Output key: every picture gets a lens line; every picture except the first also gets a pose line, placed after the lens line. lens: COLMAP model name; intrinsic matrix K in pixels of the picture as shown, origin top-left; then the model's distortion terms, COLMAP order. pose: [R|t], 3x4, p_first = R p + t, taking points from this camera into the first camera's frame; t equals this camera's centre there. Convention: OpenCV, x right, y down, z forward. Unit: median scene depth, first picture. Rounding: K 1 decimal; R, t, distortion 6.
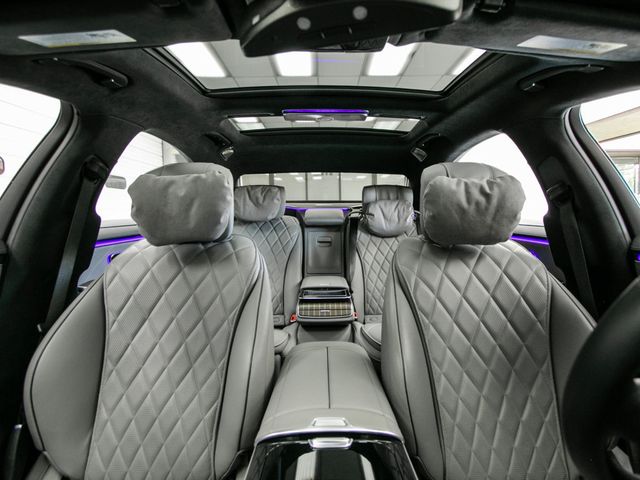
lens RADIAL K [[352.6, 0, 326.2], [0, 352.6, 247.3], [0, 0, 1]] dist [-0.017084, -0.000611]
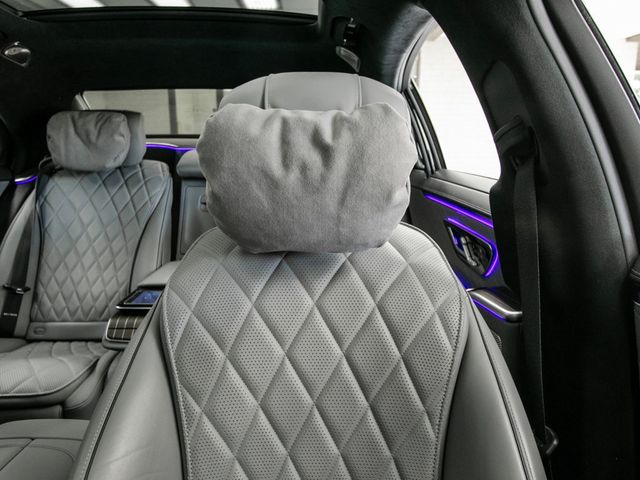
lens RADIAL K [[427.8, 0, 365.0], [0, 427.8, 251.9], [0, 0, 1]] dist [-0.028682, 0.000643]
pose [[0.999845, 0.017538, -0.001660, 0.488159], [-0.017041, 0.986772, 0.161214, -0.102722], [0.004465, -0.161161, 0.986918, 0.417497]]
